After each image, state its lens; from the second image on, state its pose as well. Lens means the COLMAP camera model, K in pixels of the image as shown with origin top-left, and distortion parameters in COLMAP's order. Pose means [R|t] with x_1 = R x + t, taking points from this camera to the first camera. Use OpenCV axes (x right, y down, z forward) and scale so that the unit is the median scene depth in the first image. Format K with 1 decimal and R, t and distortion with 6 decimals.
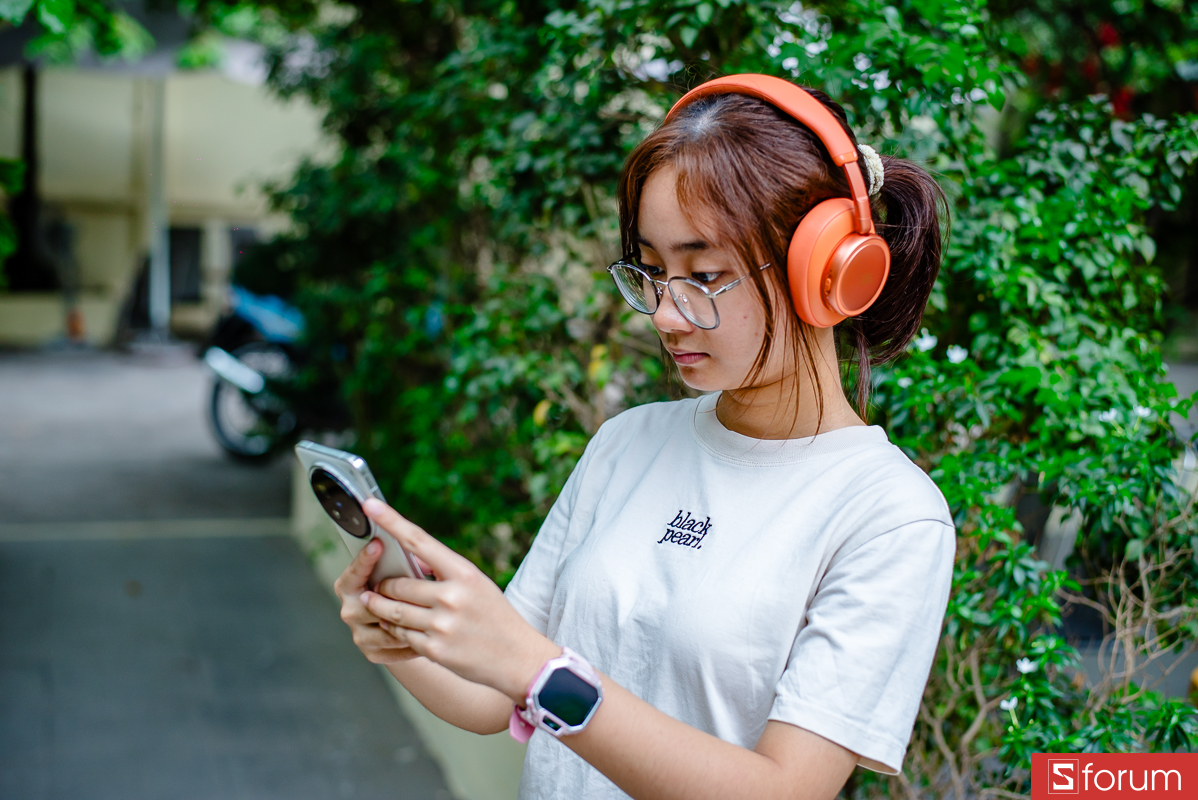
lens RADIAL K [[1843.8, 0, 599.0], [0, 1843.8, 400.0], [0, 0, 1]] dist [-0.141322, 0.025069]
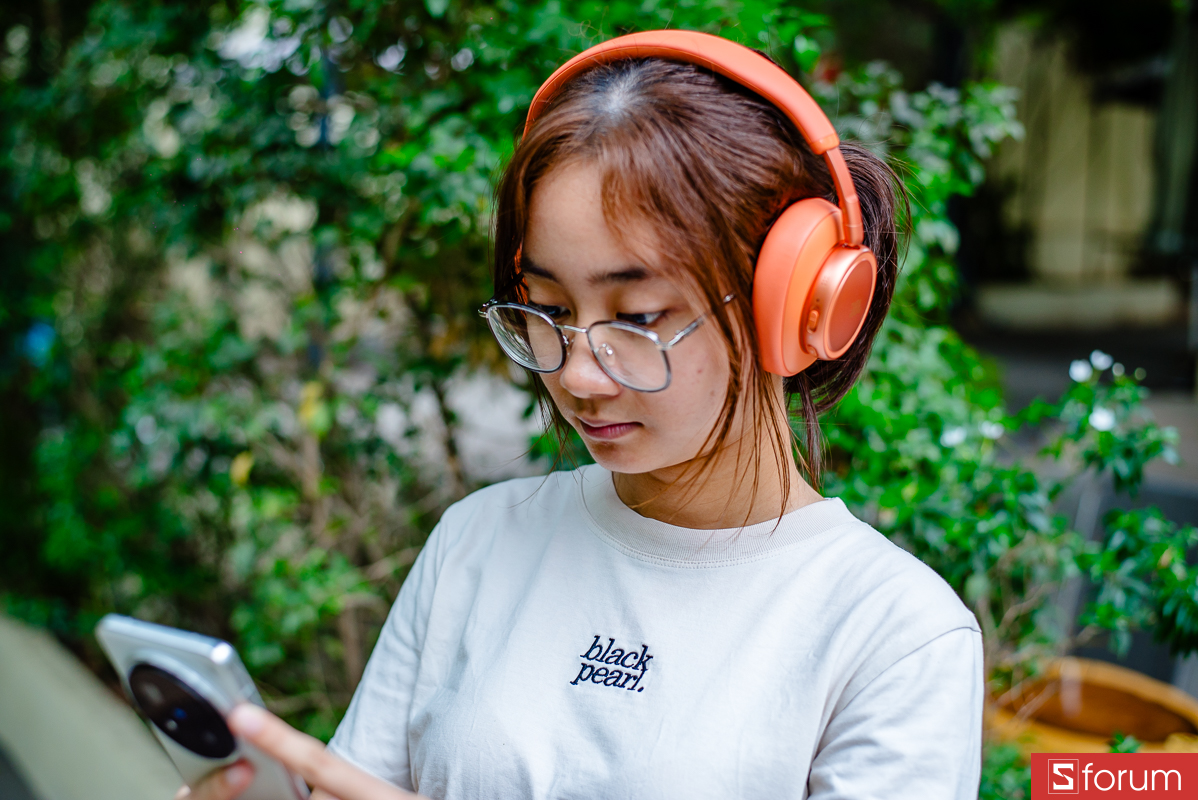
lens RADIAL K [[1711.6, 0, 574.2], [0, 1711.6, 427.0], [0, 0, 1]] dist [0.128730, -1.720482]
pose [[0.961964, -0.072668, 0.263333, -0.143990], [0.065540, 0.997209, 0.035764, -0.049889], [-0.265197, -0.017145, 0.964042, 0.365283]]
